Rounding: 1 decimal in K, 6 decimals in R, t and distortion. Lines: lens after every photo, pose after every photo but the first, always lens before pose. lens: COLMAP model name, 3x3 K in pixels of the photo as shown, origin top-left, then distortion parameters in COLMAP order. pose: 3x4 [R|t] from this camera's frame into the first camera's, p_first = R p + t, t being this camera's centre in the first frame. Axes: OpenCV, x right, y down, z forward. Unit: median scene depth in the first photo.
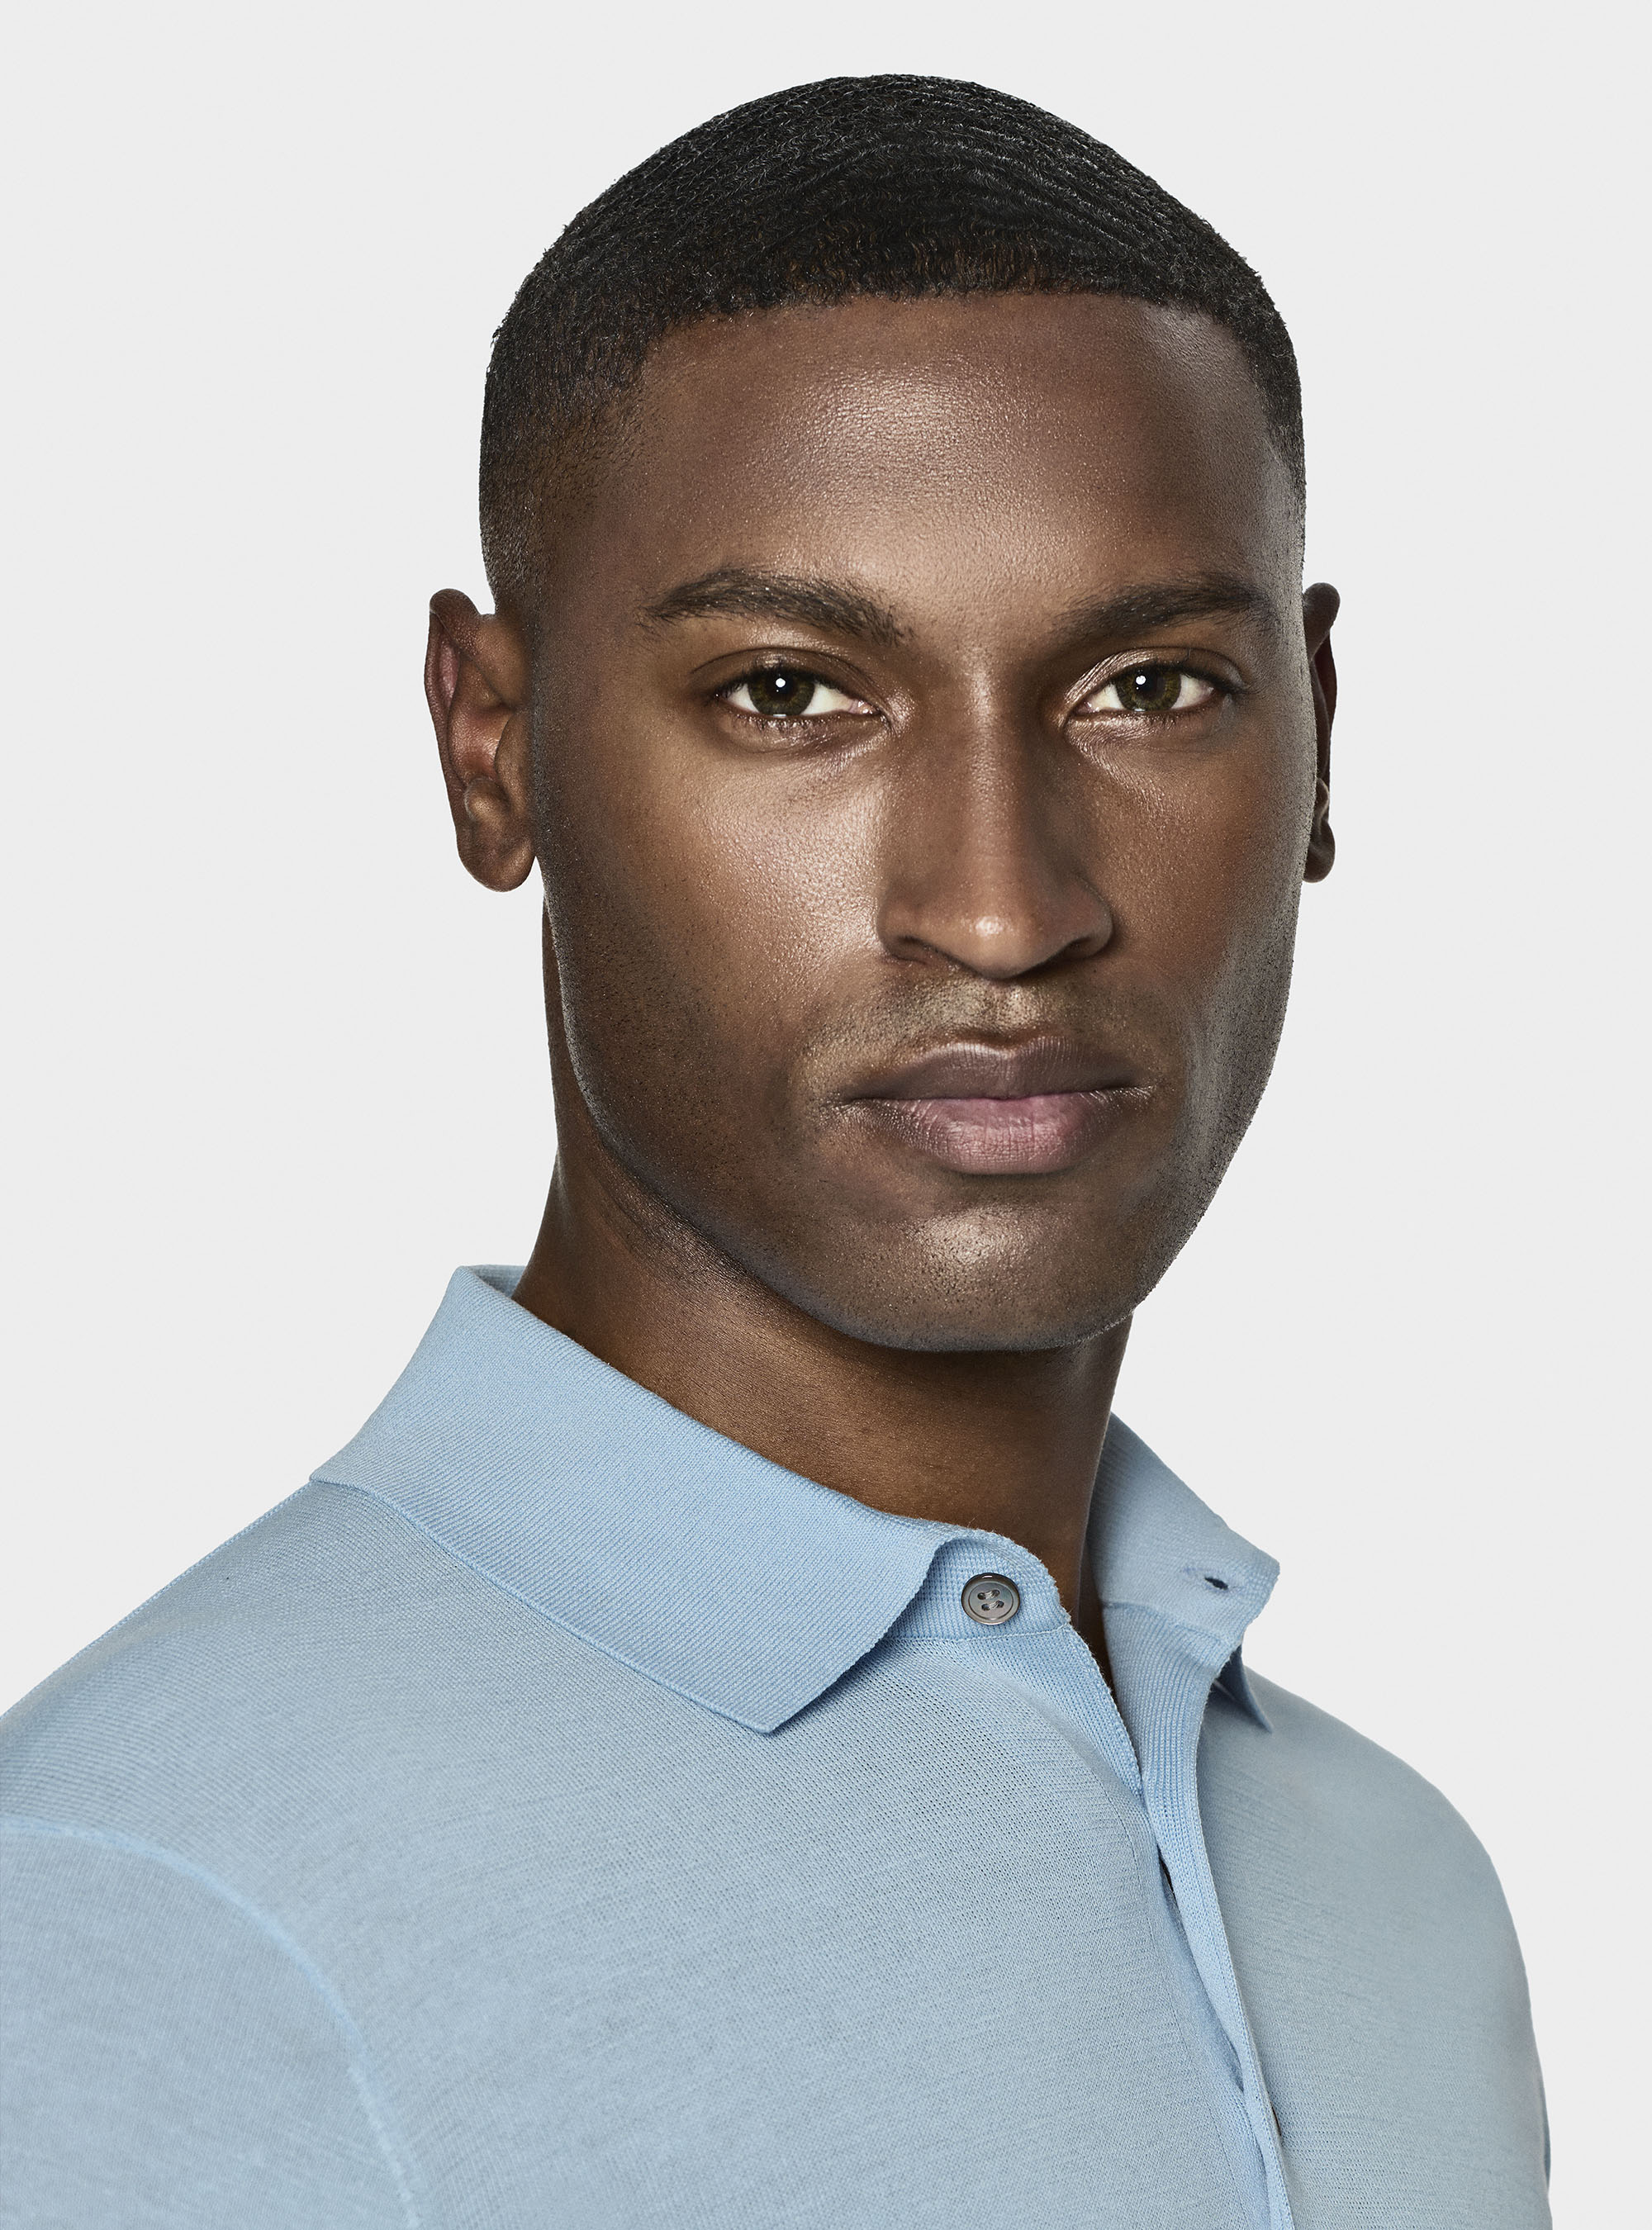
lens RADIAL K [[9413.1, 0, 826.0], [0, 9413.1, 1115.0], [0, 0, 1]] dist [-0.162543, 61.392676]
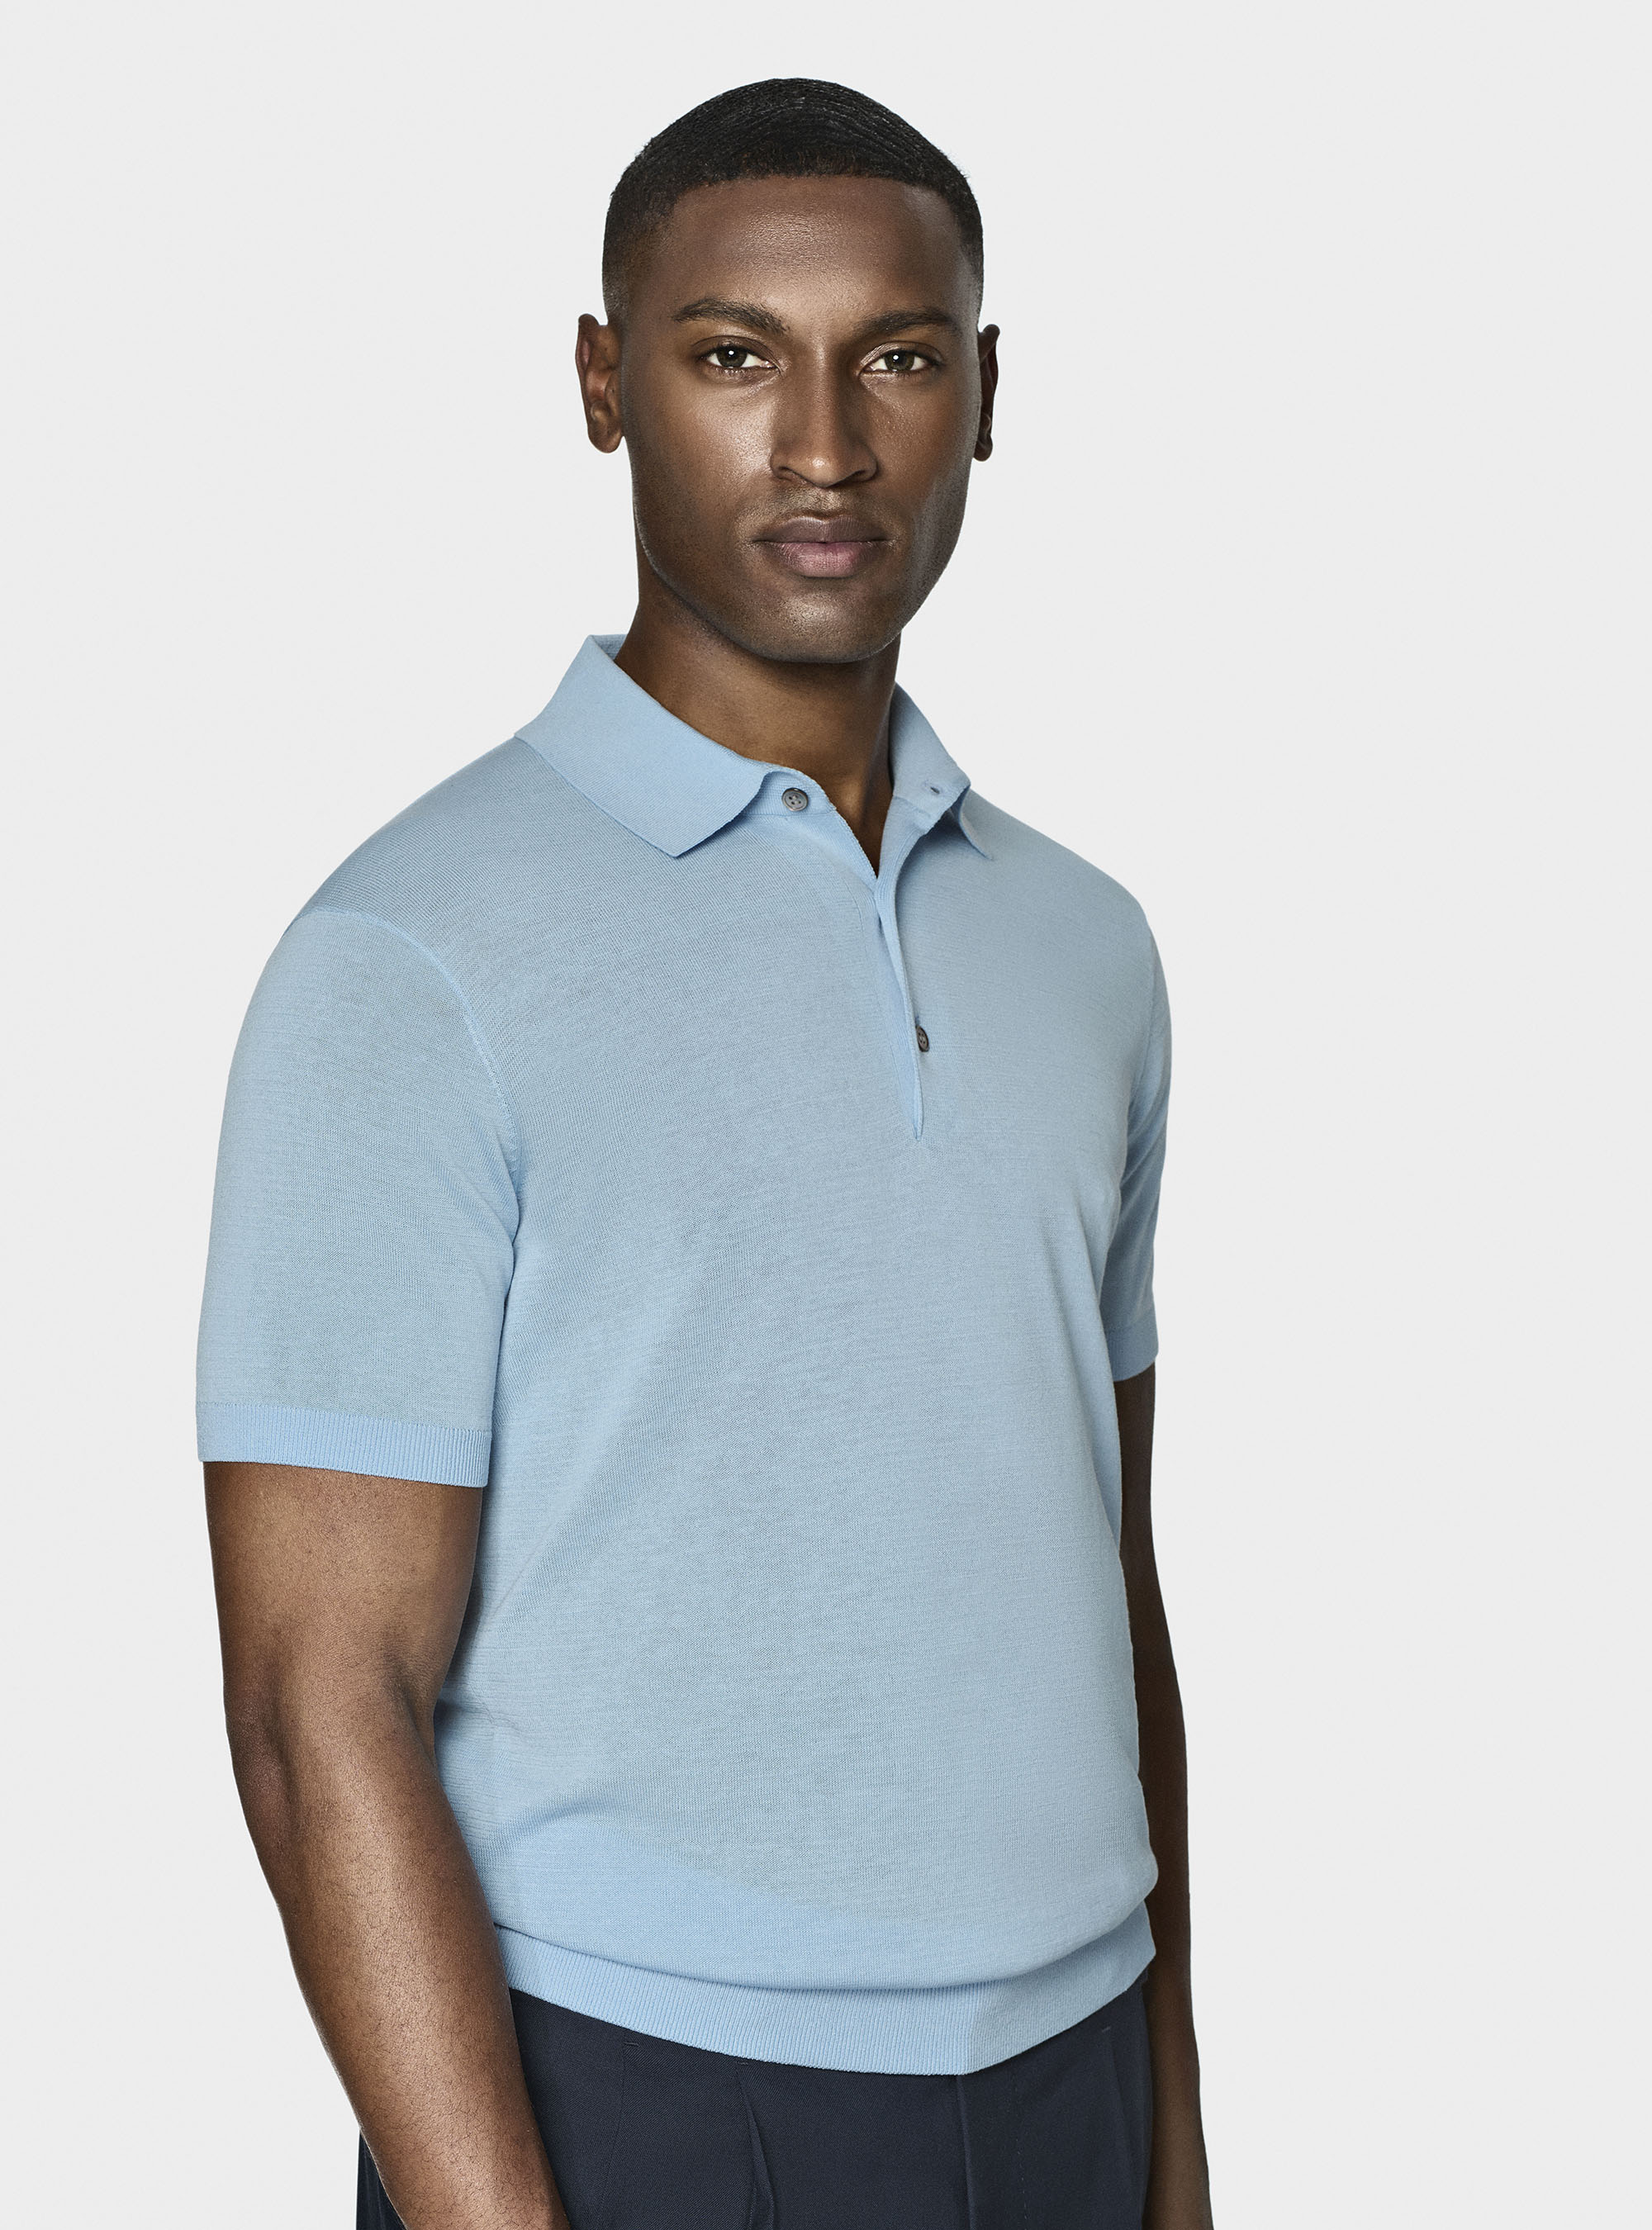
lens RADIAL K [[6657.4, 0, 826.0], [0, 6657.4, 1115.0], [0, 0, 1]] dist [0.017561, 13.910372]
pose [[0.999171, 0.031294, -0.026033, 0.063245], [-0.030636, 0.999210, 0.025299, 0.091637], [0.026804, -0.024481, 0.999341, -0.560290]]
